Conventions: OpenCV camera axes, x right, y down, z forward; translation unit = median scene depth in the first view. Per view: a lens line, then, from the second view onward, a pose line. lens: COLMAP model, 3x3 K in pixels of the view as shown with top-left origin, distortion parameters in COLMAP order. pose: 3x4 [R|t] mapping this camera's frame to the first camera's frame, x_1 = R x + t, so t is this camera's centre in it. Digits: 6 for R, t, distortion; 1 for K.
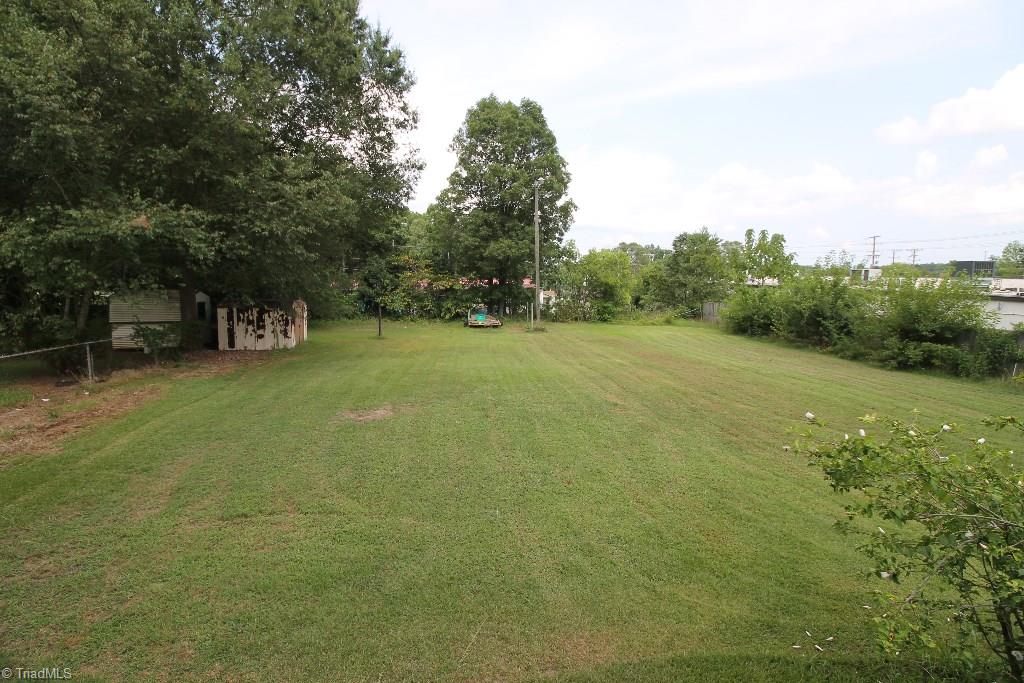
lens RADIAL K [[477.6, 0, 510.7], [0, 477.6, 336.4], [0, 0, 1]] dist [0.001109, -0.013162]
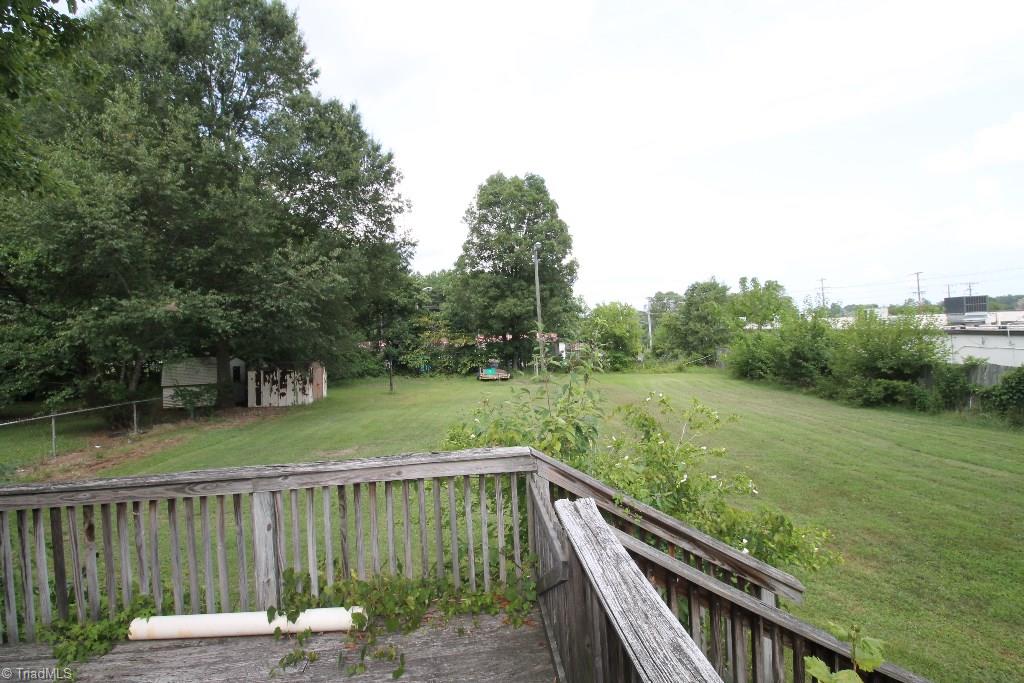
lens RADIAL K [[477.6, 0, 510.7], [0, 477.6, 336.4], [0, 0, 1]] dist [0.001109, -0.013162]
pose [[0.994387, -0.043308, -0.096538, 0.142586], [0.032042, 0.992810, -0.115336, 0.011556], [0.100839, 0.111595, 0.988624, -0.102774]]
